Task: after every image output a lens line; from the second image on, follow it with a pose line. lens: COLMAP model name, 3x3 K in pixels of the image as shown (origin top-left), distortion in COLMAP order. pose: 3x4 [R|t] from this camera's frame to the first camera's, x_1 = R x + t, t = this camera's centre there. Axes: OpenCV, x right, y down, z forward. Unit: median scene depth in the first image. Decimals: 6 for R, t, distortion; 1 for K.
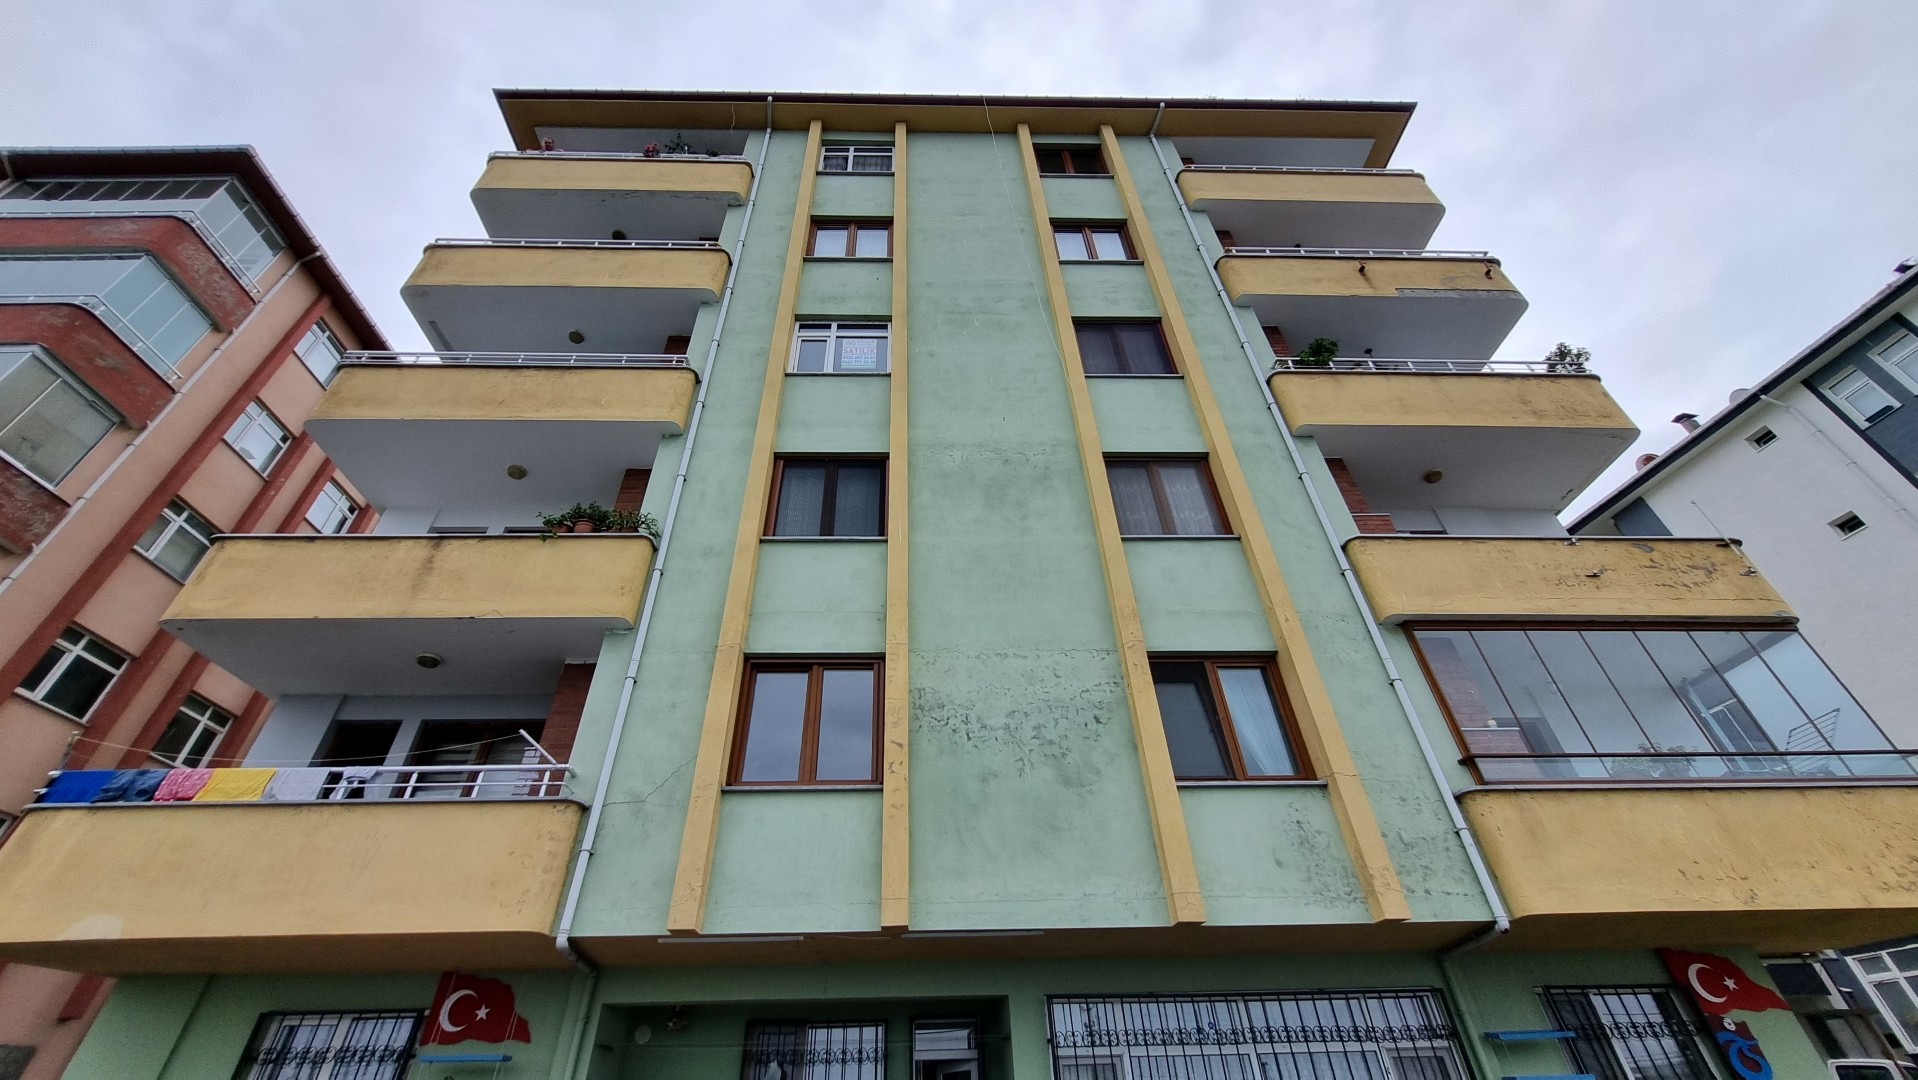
lens RADIAL K [[761.1, 0, 932.5], [0, 761.1, 528.9], [0, 0, 1]] dist [0.002113, 0.000263]
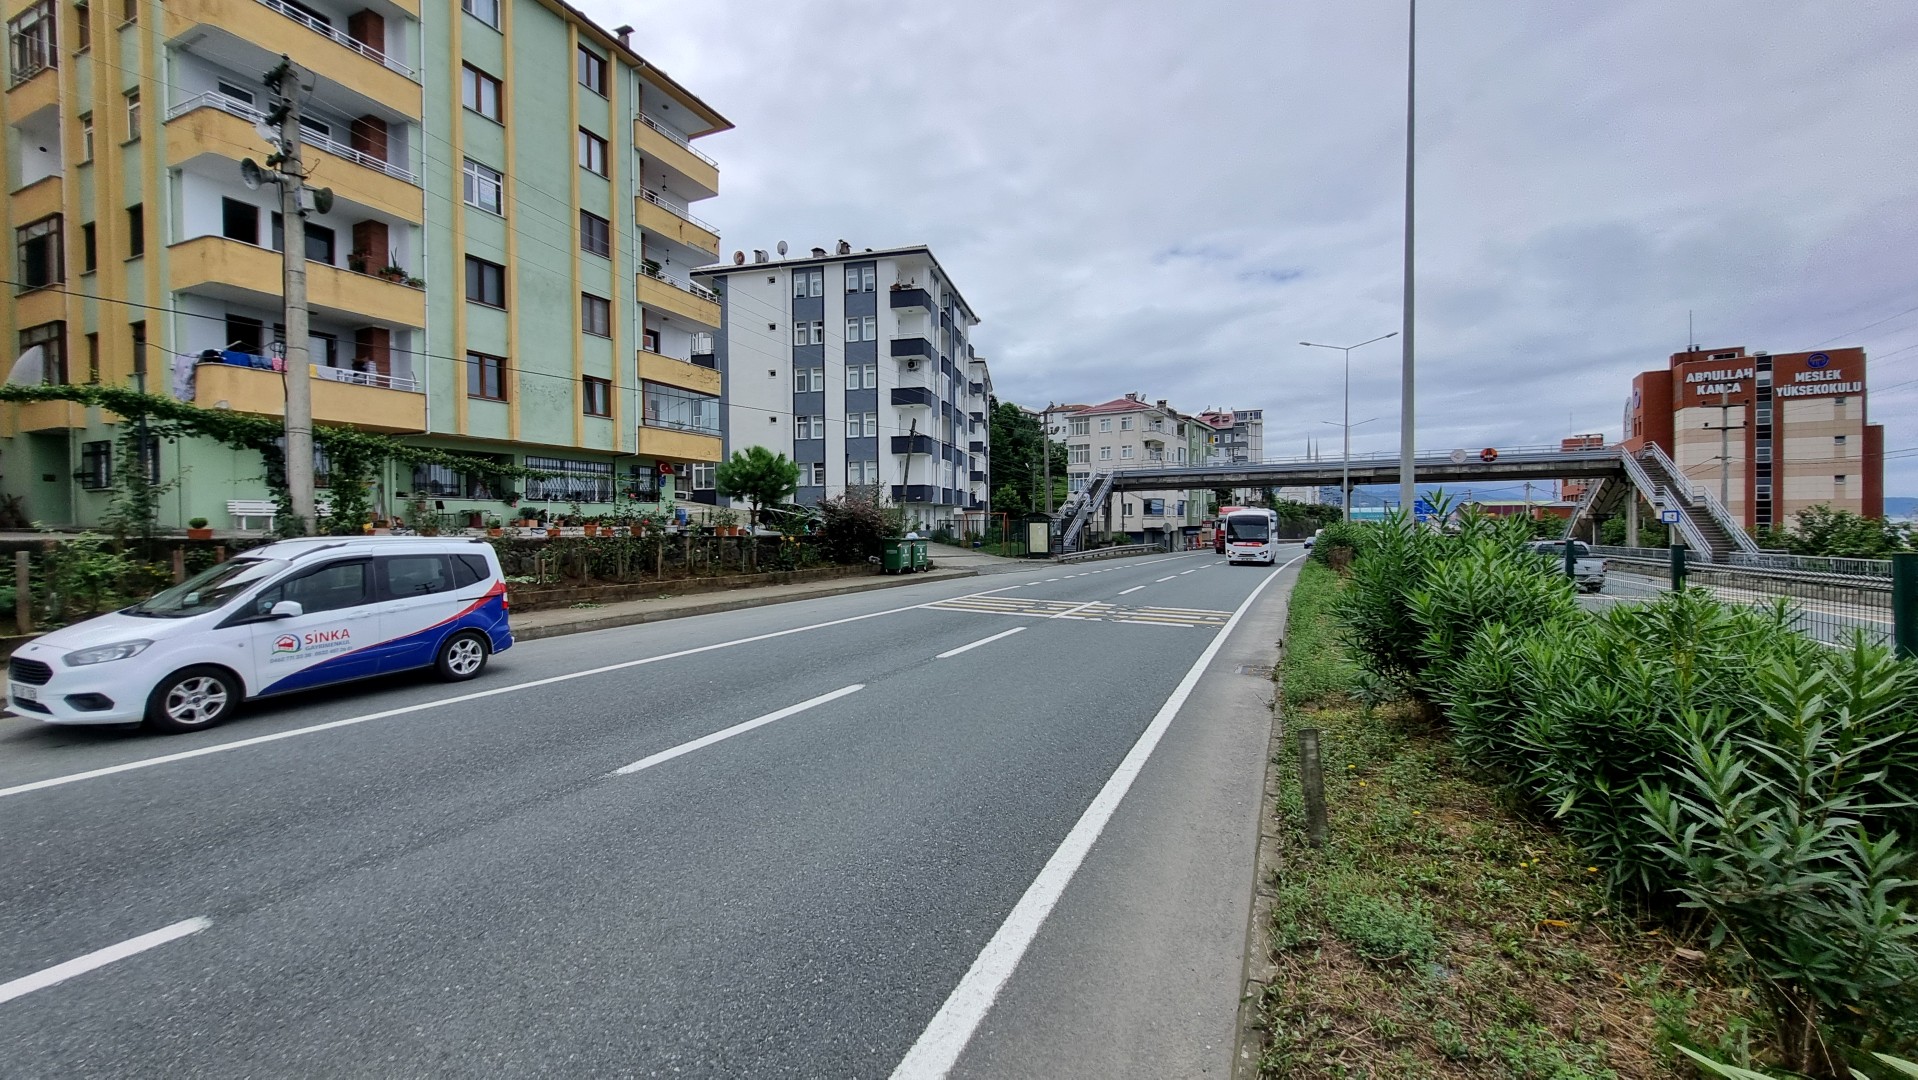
lens RADIAL K [[761.1, 0, 932.5], [0, 761.1, 528.9], [0, 0, 1]] dist [0.002113, 0.000263]
pose [[0.442899, 0.015505, 0.896438, -2.108341], [-0.561817, 0.784001, 0.264015, -1.101822], [-0.698714, -0.620566, 0.355944, -1.768158]]
